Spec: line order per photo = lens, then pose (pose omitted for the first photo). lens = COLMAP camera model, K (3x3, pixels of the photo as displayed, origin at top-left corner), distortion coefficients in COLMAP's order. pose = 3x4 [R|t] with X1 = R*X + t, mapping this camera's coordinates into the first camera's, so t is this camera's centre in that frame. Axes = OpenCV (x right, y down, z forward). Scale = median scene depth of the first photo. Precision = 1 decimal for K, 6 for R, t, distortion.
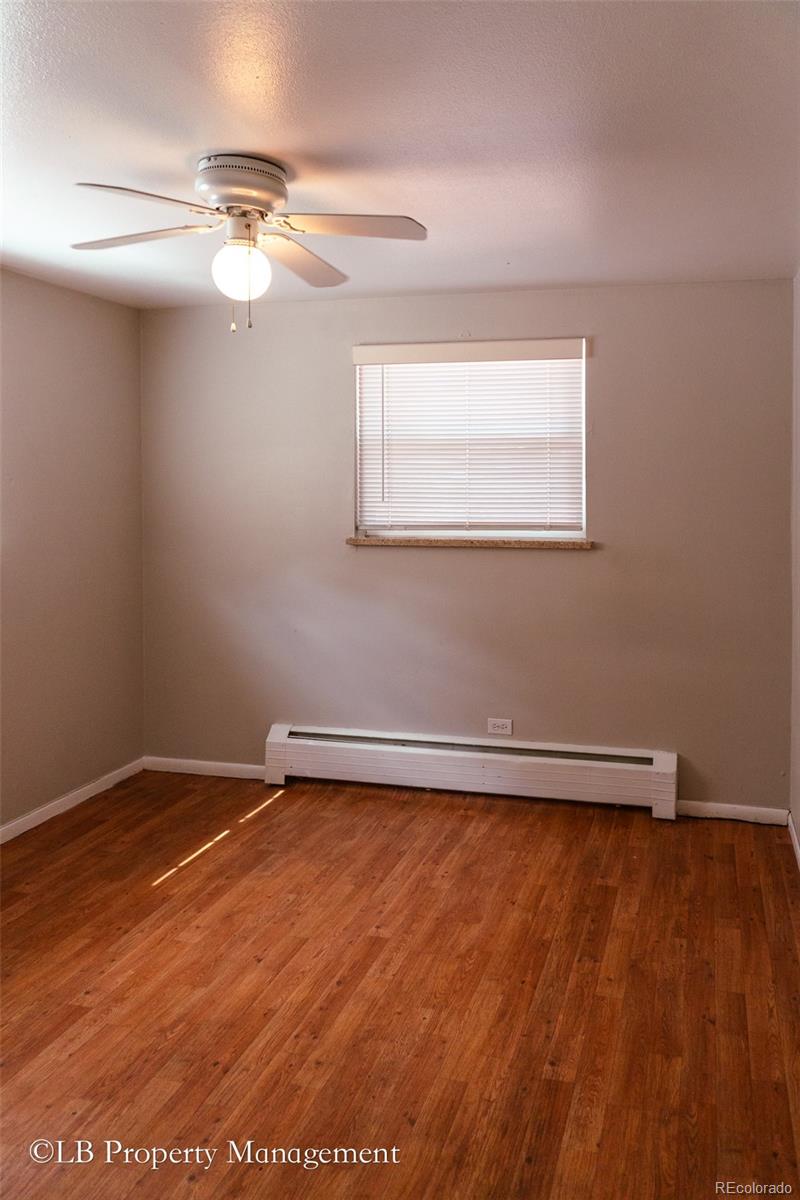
lens RADIAL K [[983.8, 0, 400.0], [0, 983.8, 600.0], [0, 0, 1]] dist [-0.037527, 0.003353]
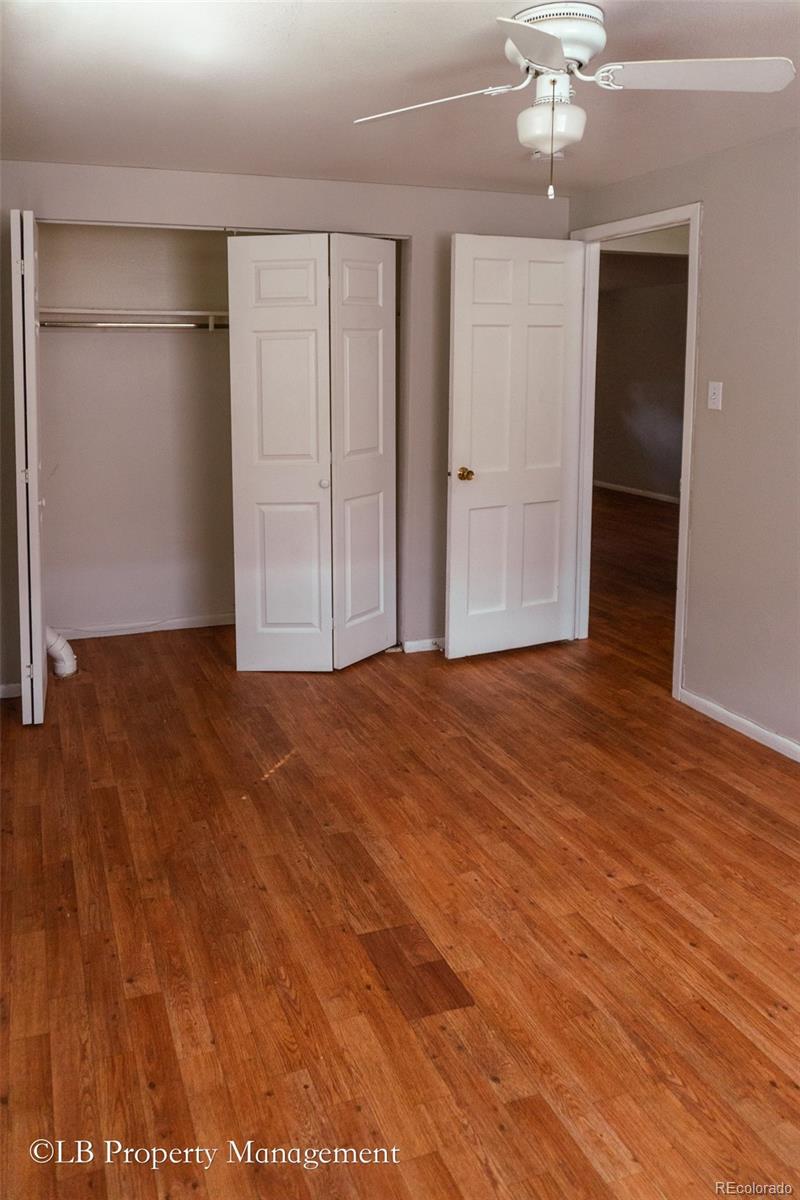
lens RADIAL K [[1000.5, 0, 400.0], [0, 1000.5, 600.0], [0, 0, 1]] dist [0.007635, 0.008500]
pose [[0.794341, -0.142231, 0.590586, -0.648506], [0.069178, 0.987059, 0.144669, -0.057266], [-0.603520, -0.074061, 0.793901, 0.390962]]
